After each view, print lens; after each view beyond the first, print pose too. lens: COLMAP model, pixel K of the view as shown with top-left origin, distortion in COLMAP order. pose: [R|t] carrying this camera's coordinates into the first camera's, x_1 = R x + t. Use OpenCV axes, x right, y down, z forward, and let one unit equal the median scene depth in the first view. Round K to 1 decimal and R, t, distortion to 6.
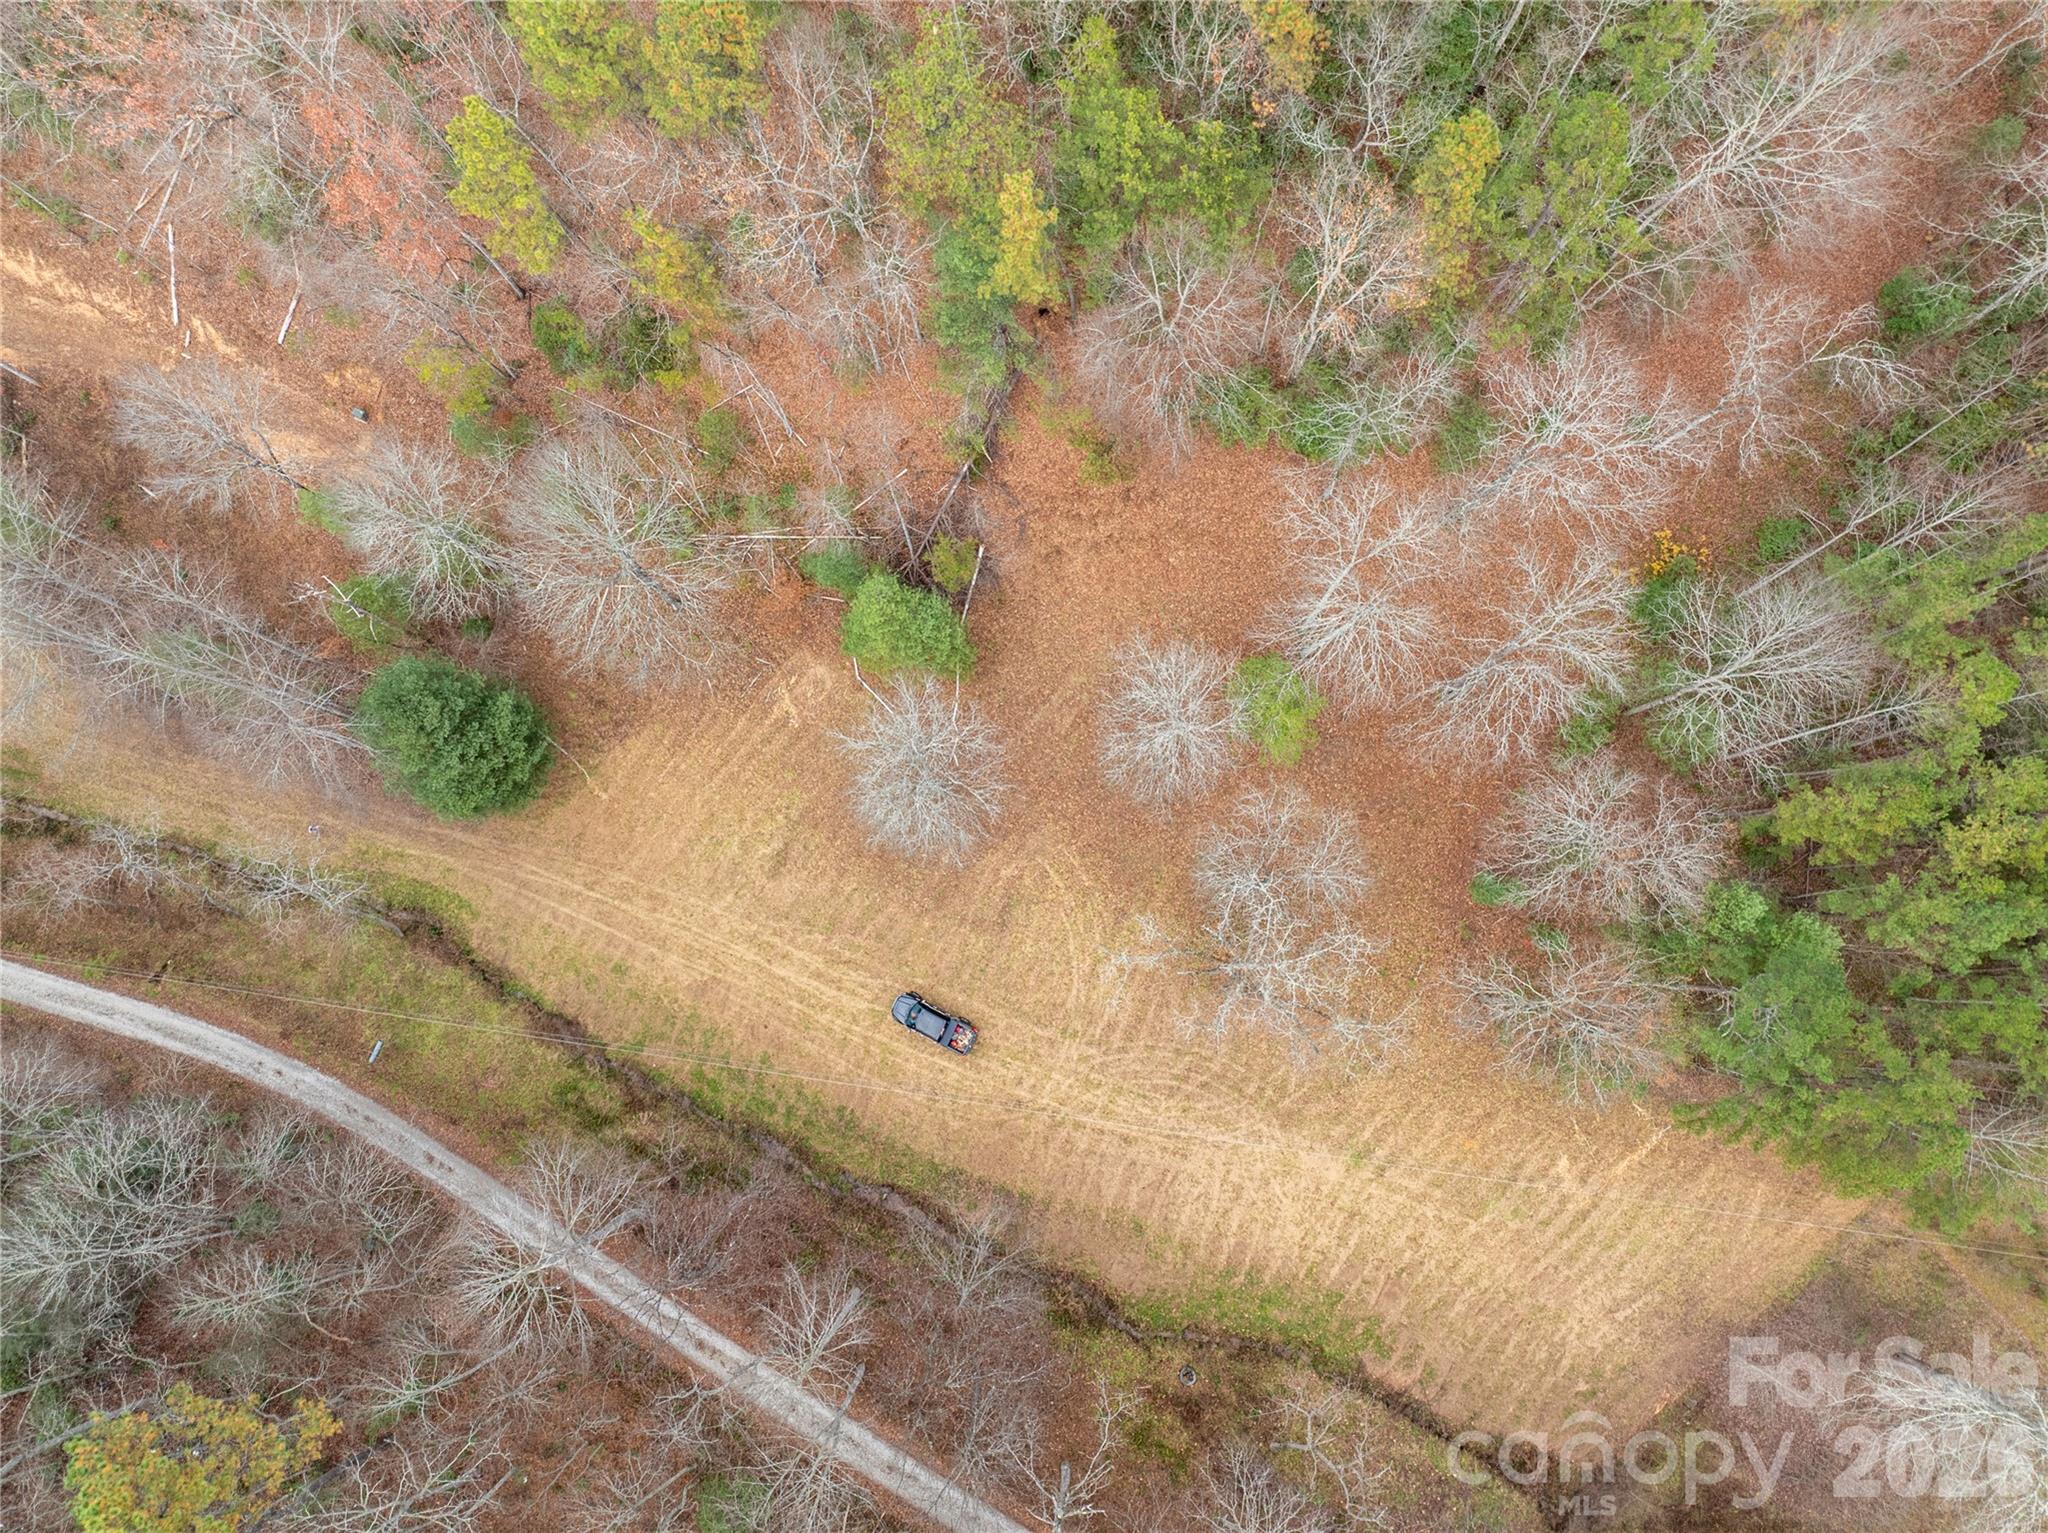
lens RADIAL K [[1441.1, 0, 1020.0], [0, 1441.1, 755.1], [0, 0, 1]] dist [-0.048834, 0.016405]
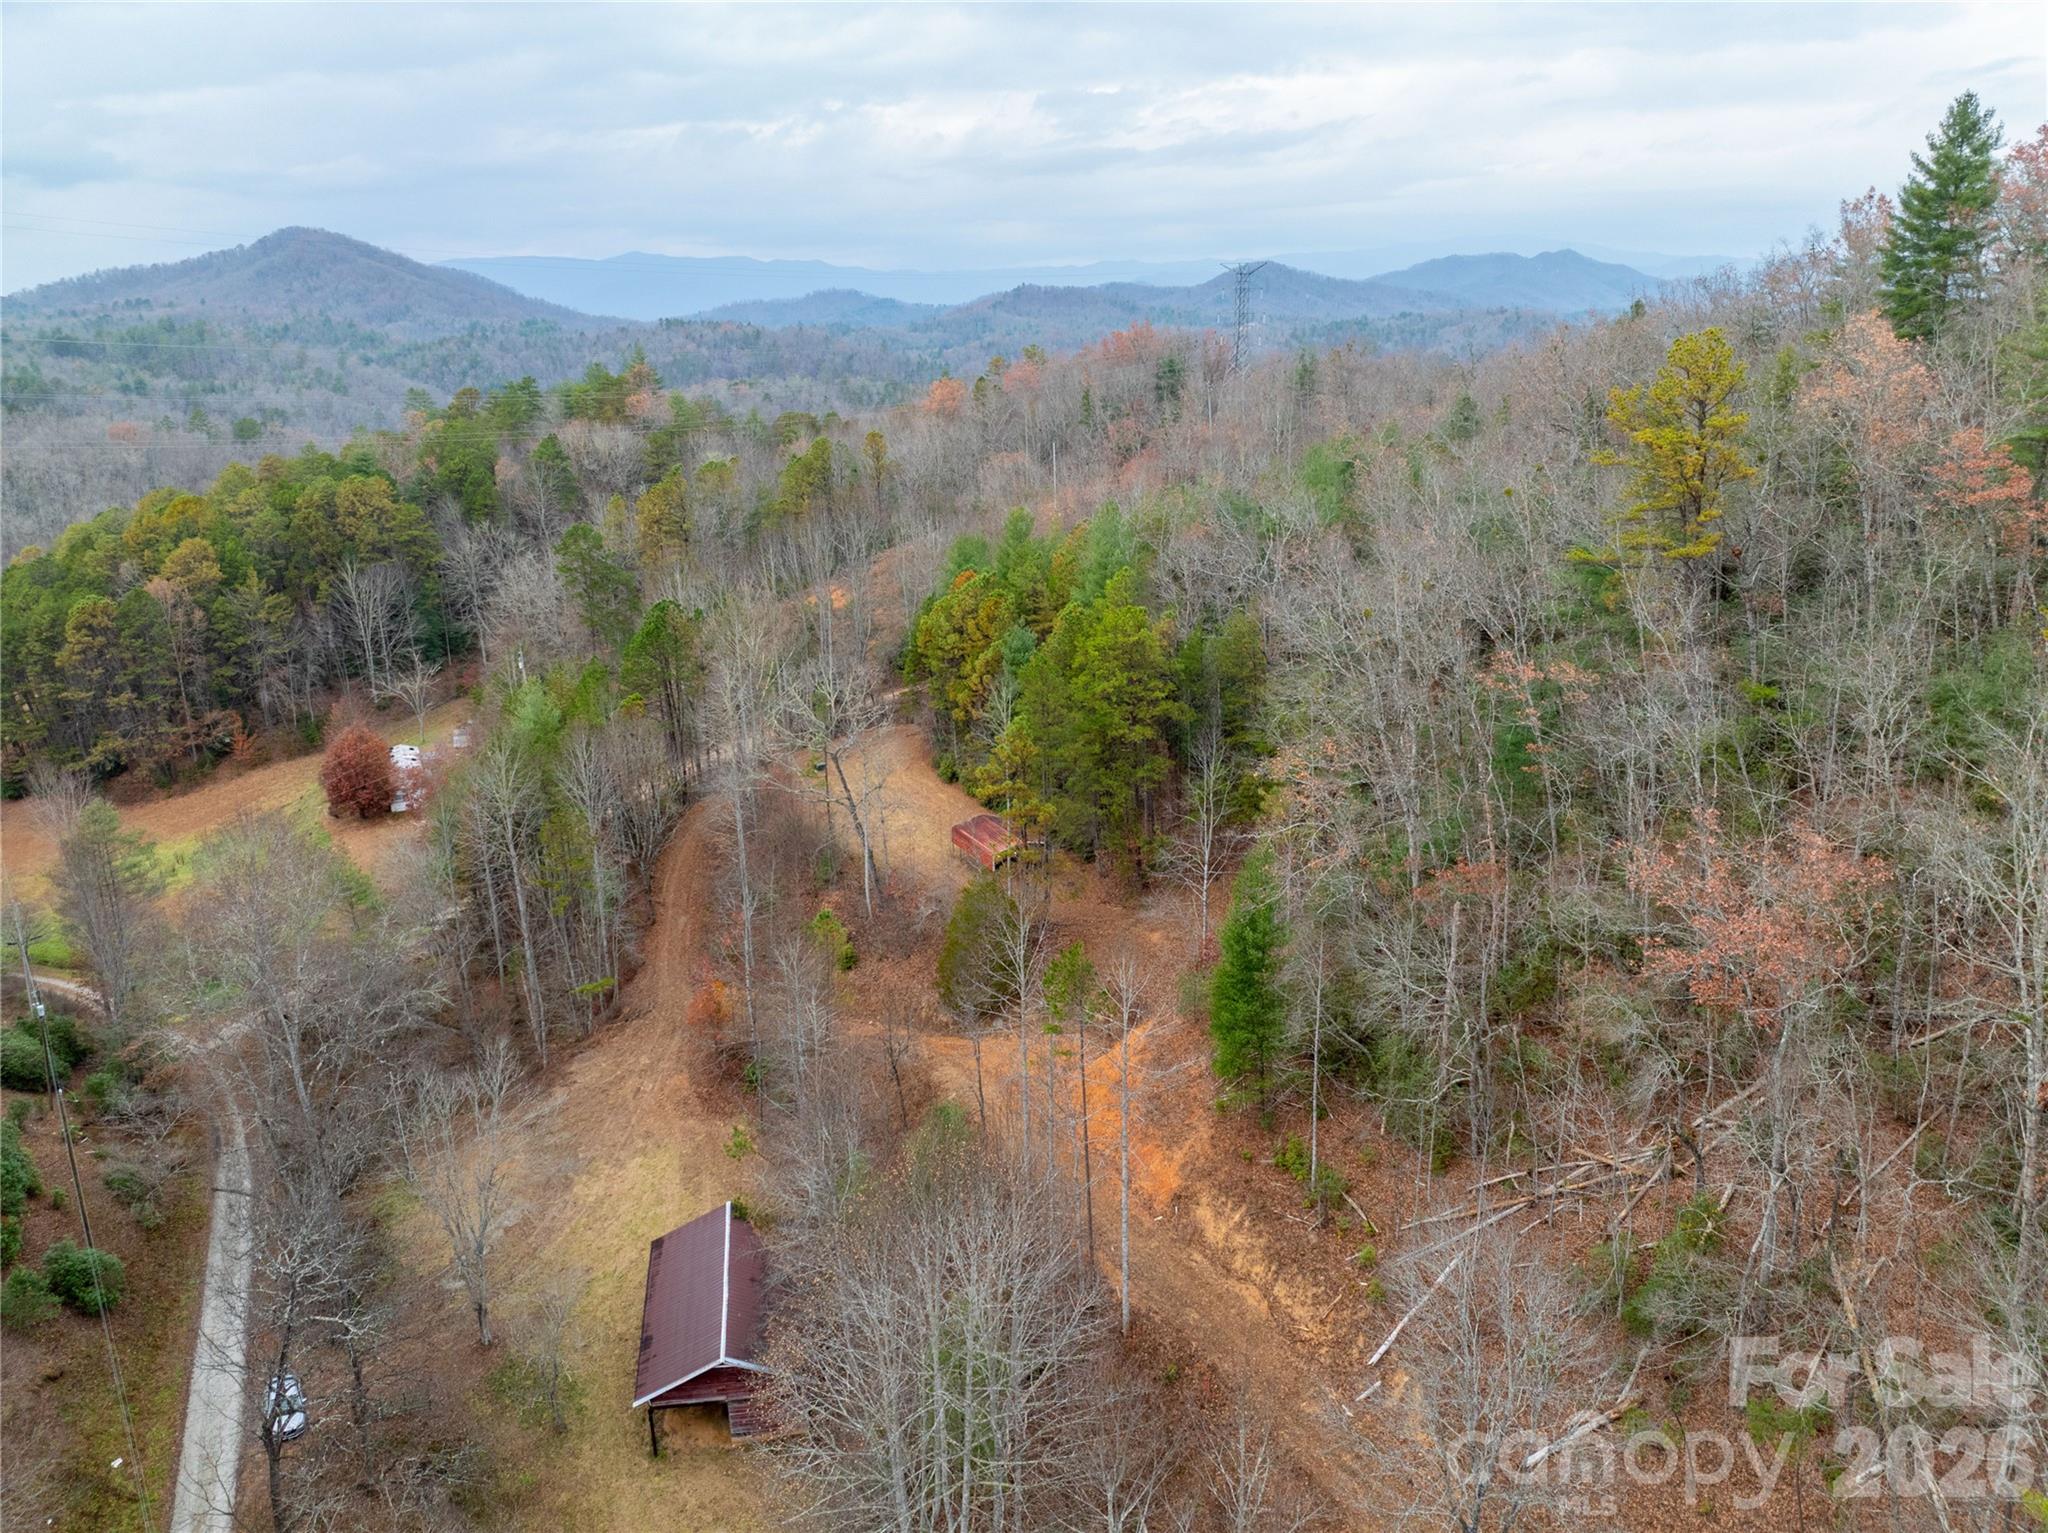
lens RADIAL K [[1441.1, 0, 1040.1], [0, 1441.1, 774.5], [0, 0, 1]] dist [-0.048834, 0.016405]
pose [[0.711431, 0.221867, -0.666814, -0.340113], [-0.695637, 0.357039, -0.623387, 0.100057], [0.099769, 0.907358, 0.408347, 0.492923]]
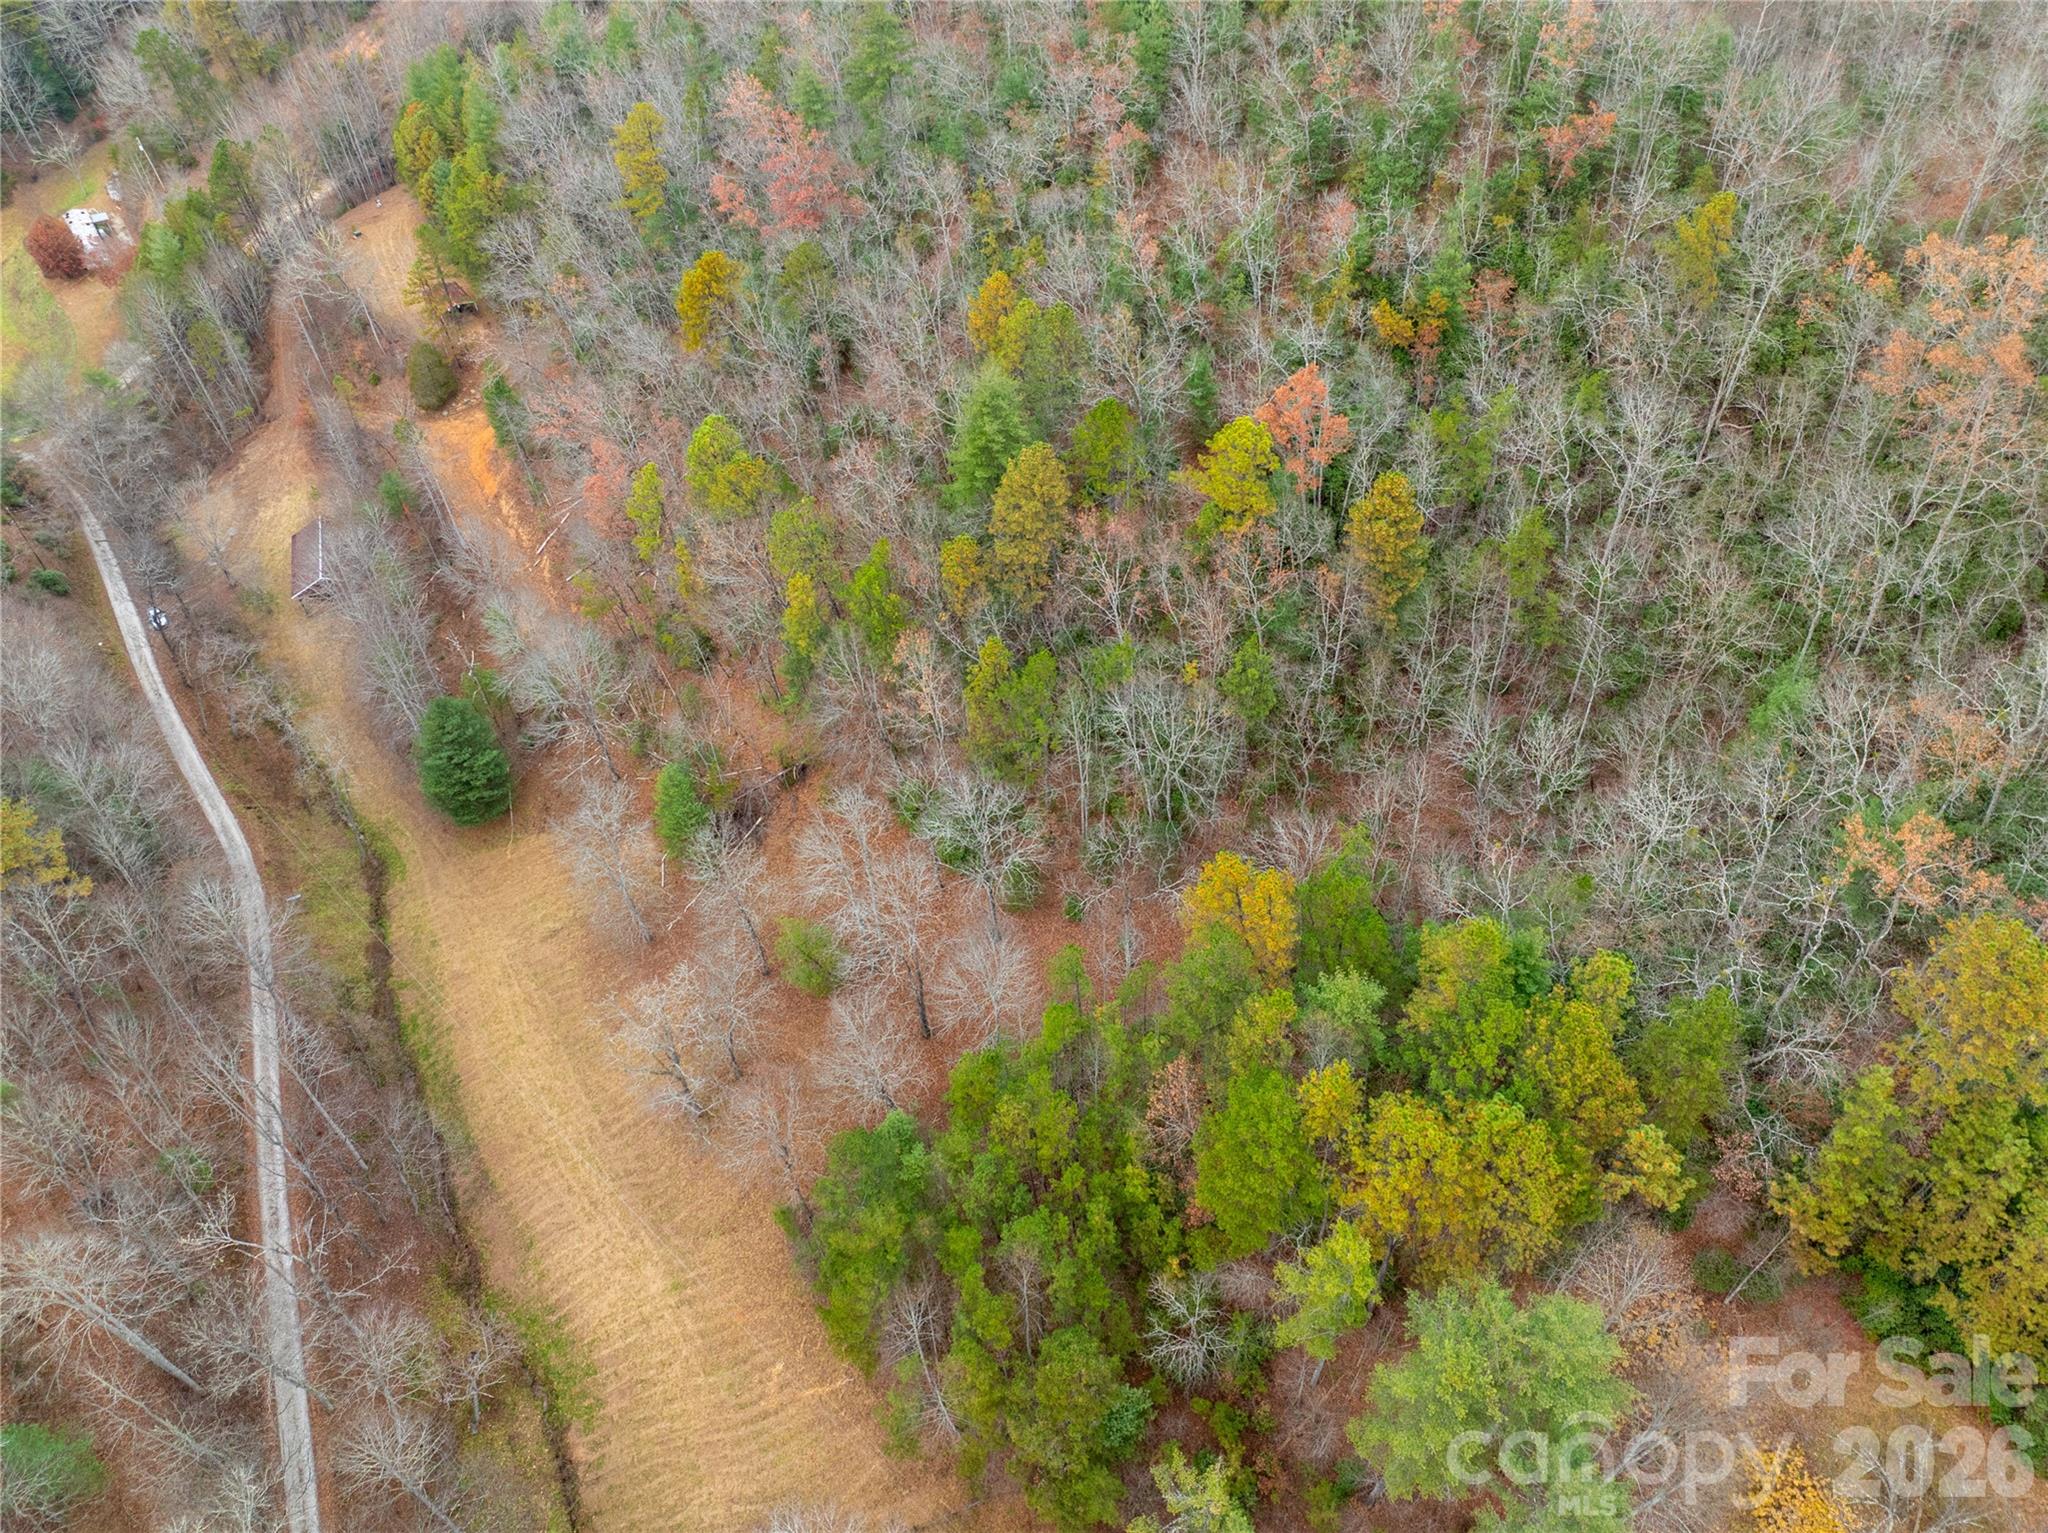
lens RADIAL K [[1441.1, 0, 1026.3], [0, 1441.1, 764.5], [0, 0, 1]] dist [-0.048834, 0.016405]
pose [[0.808644, 0.440599, -0.389829, 0.755461], [-0.580327, 0.706130, -0.405711, 0.270838], [0.096515, 0.554304, 0.826699, -0.313854]]
